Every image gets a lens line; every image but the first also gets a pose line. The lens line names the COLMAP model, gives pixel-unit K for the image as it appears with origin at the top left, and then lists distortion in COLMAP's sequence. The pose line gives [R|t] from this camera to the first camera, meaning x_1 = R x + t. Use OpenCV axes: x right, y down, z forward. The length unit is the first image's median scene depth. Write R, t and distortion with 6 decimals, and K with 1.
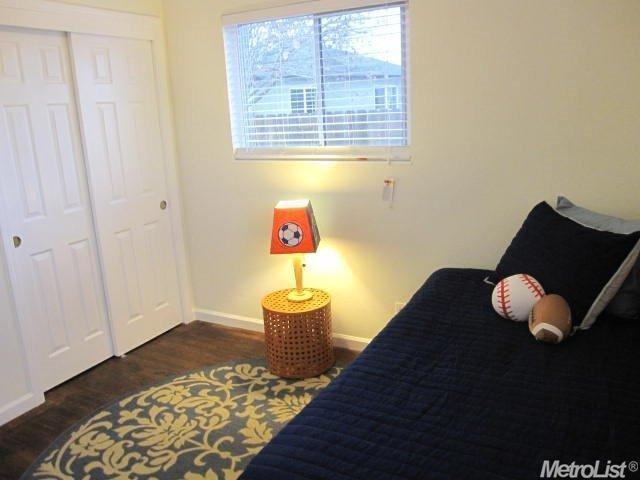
lens RADIAL K [[531.5, 0, 318.3], [0, 531.5, 244.0], [0, 0, 1]] dist [-0.079804, 0.043941]
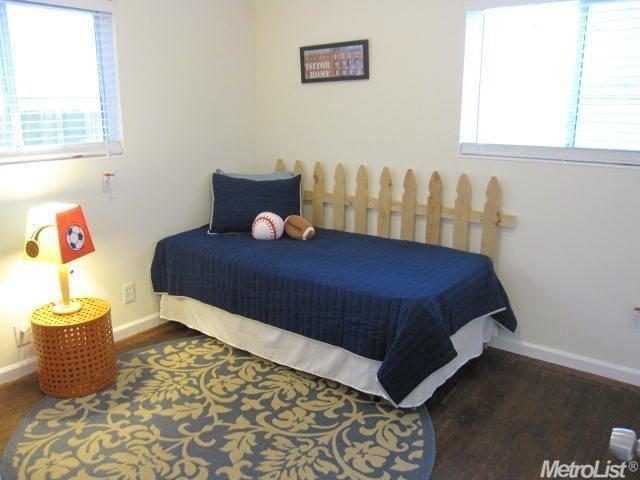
lens RADIAL K [[531.5, 0, 318.3], [0, 531.5, 244.0], [0, 0, 1]] dist [-0.079804, 0.043941]
pose [[0.153950, -0.201928, 0.967225, -0.878514], [0.238516, 0.957541, 0.161942, -0.054068], [-0.958858, 0.205768, 0.195576, 0.412843]]
